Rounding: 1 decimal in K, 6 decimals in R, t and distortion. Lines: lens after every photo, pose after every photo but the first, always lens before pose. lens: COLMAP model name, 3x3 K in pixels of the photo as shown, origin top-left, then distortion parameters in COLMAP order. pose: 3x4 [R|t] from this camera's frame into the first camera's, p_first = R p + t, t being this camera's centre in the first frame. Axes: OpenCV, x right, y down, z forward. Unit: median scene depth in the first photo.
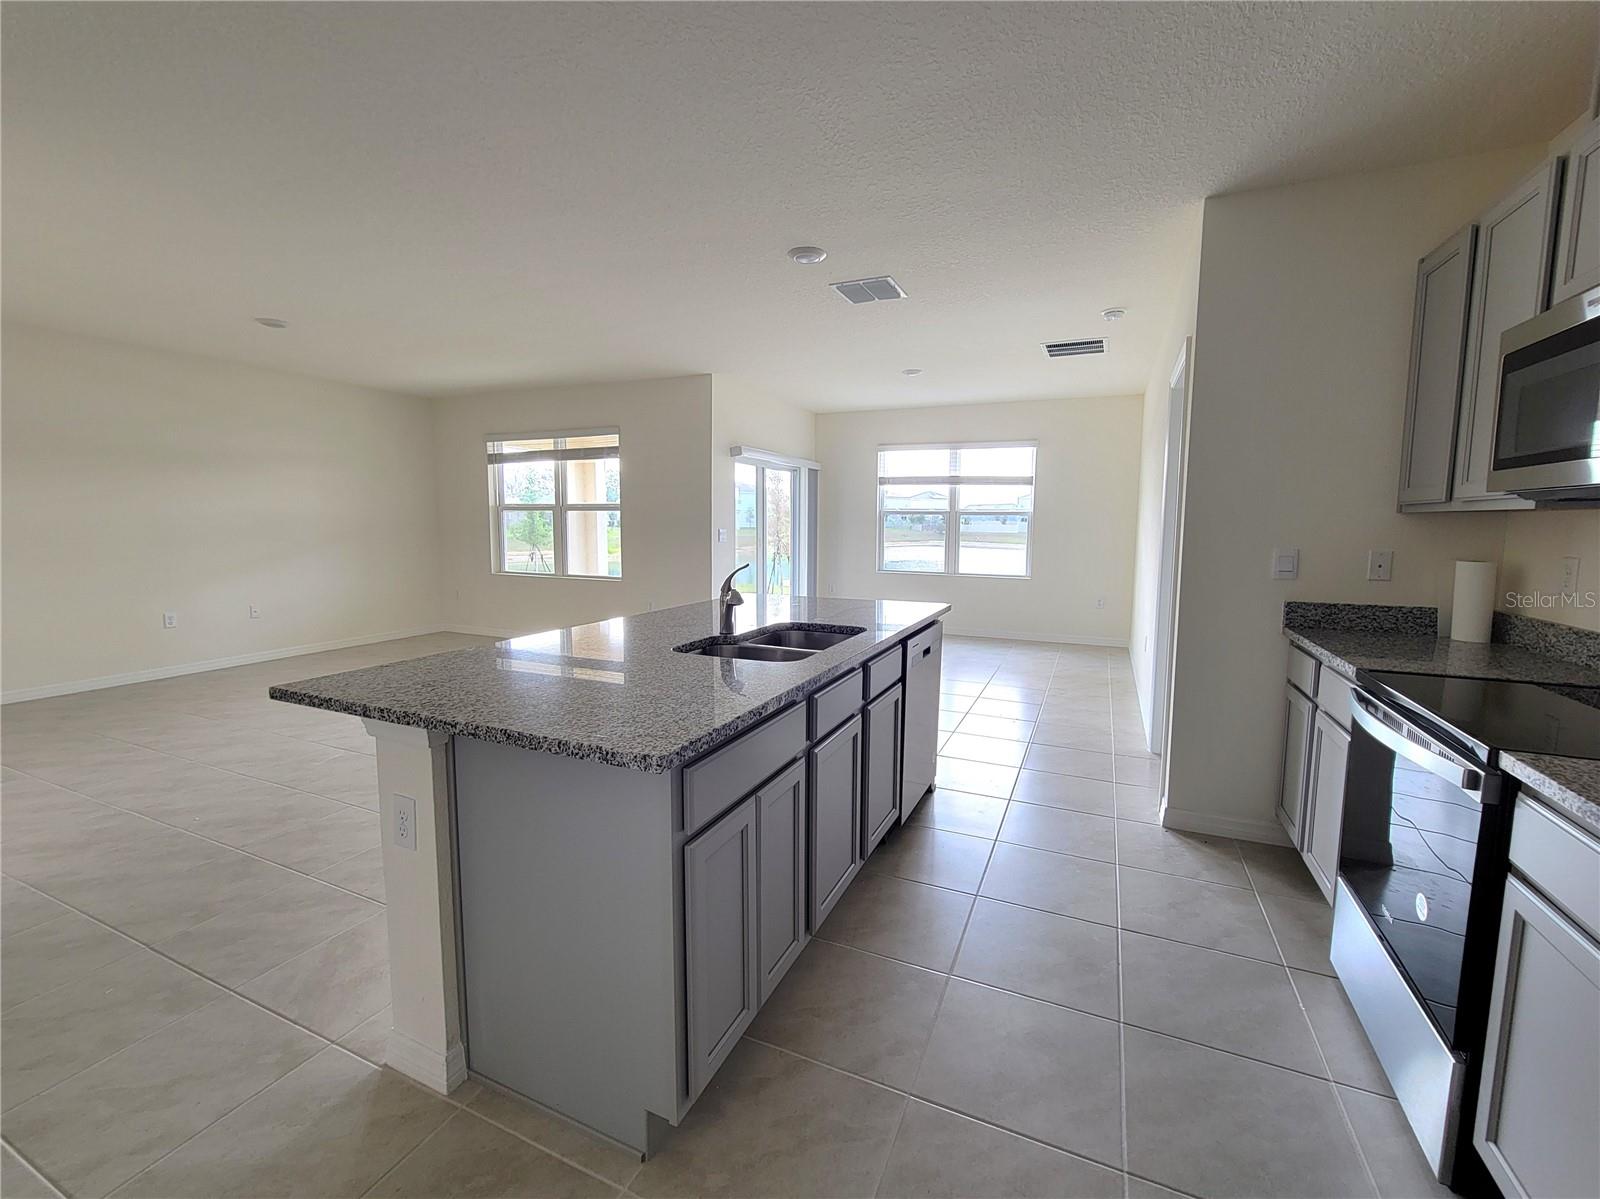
lens RADIAL K [[666.2, 0, 800.5], [0, 666.2, 585.1], [0, 0, 1]] dist [0.002008, 0.000053]
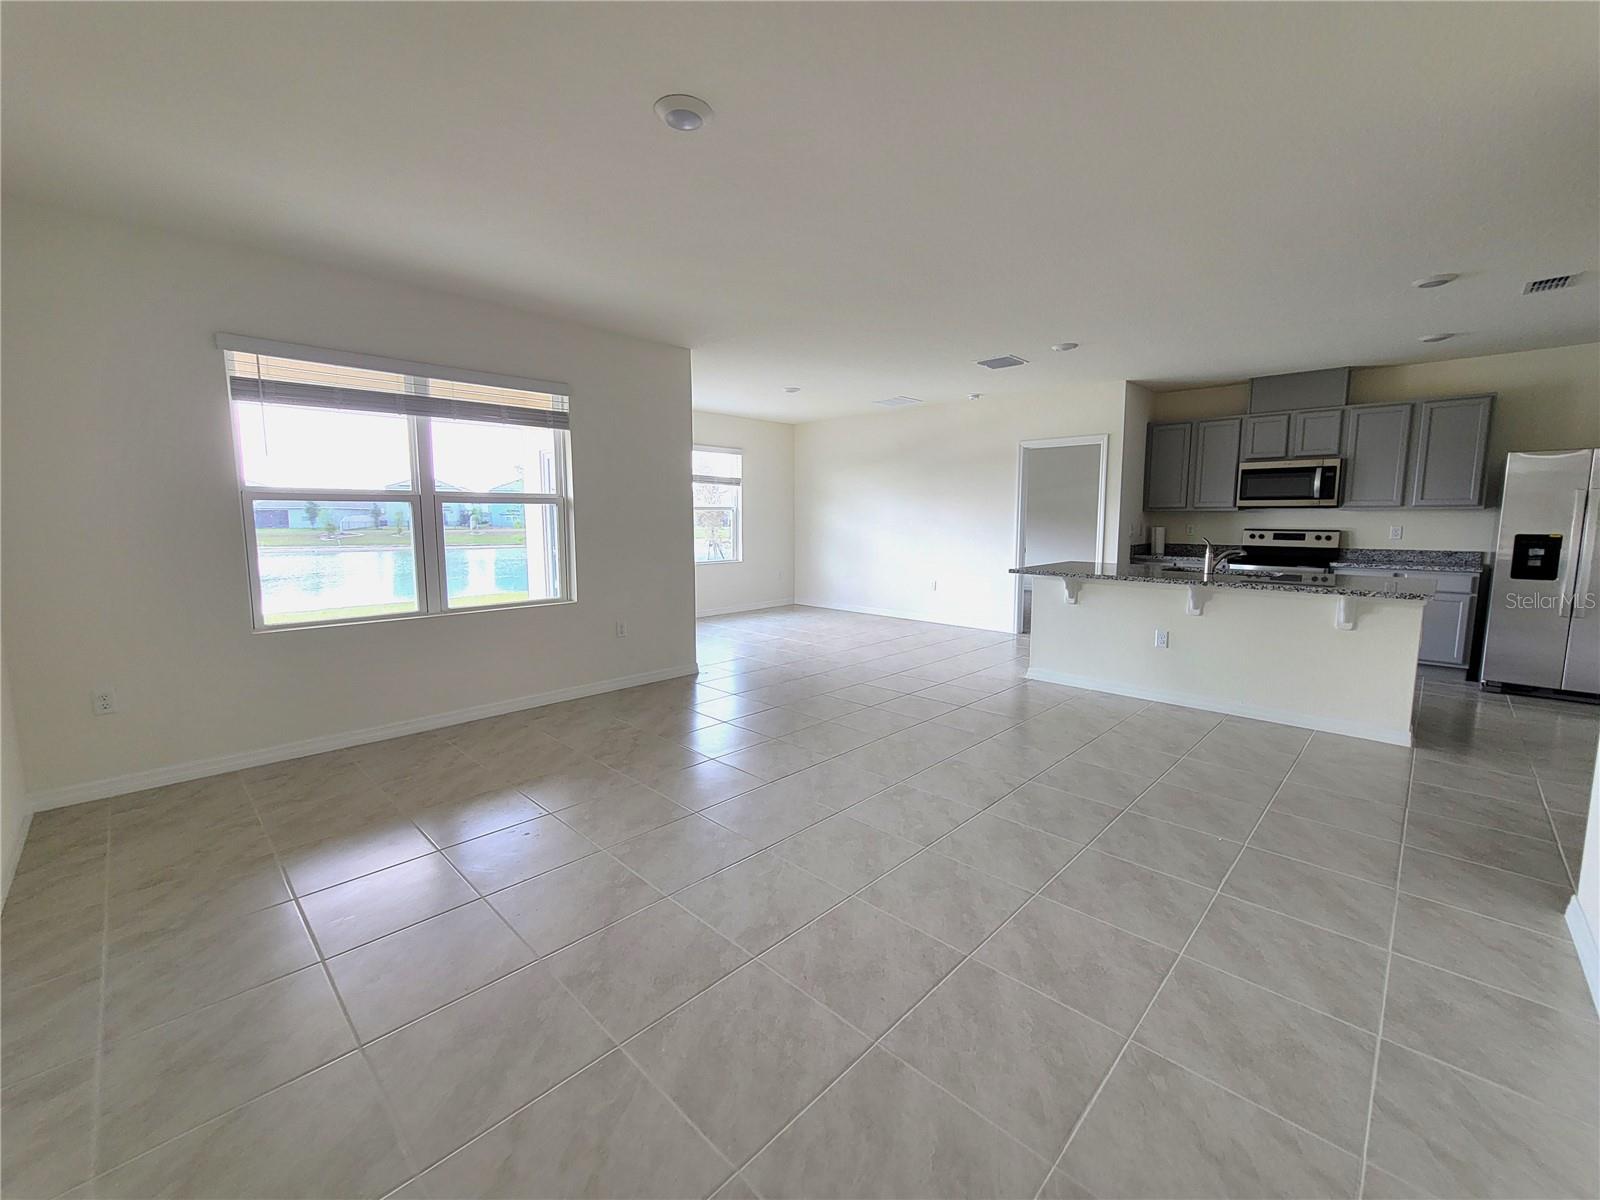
lens RADIAL K [[665.9, 0, 792.4], [0, 665.9, 590.3], [0, 0, 1]] dist [-0.001565, -0.000094]
pose [[0.343837, -0.111183, 0.932424, -0.901667], [0.096654, 0.991882, 0.082631, -0.059461], [-0.934042, 0.061711, 0.351792, 0.564132]]
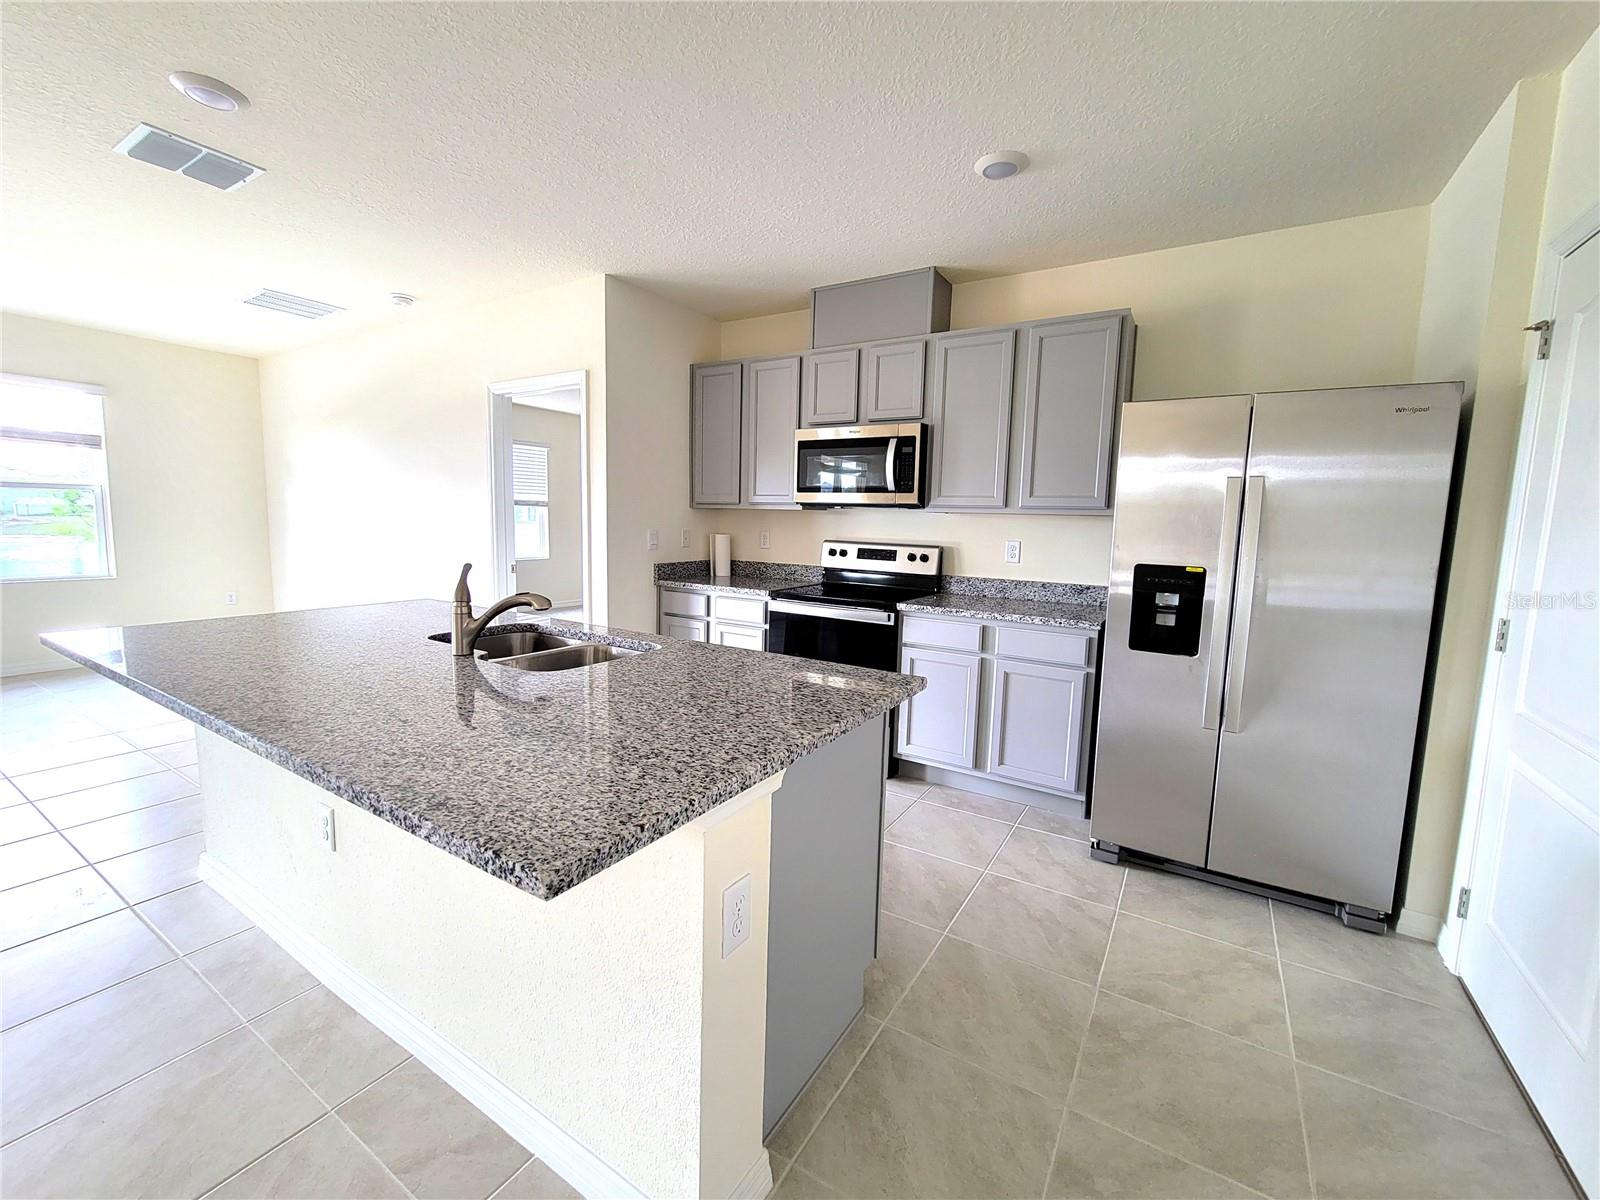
lens RADIAL K [[665.9, 0, 792.4], [0, 665.9, 590.3], [0, 0, 1]] dist [-0.001565, -0.000094]
pose [[0.138156, -0.110496, 0.984227, -0.536117], [0.073530, 0.992159, 0.101065, -0.034262], [-0.987677, 0.058407, 0.145198, 0.335828]]
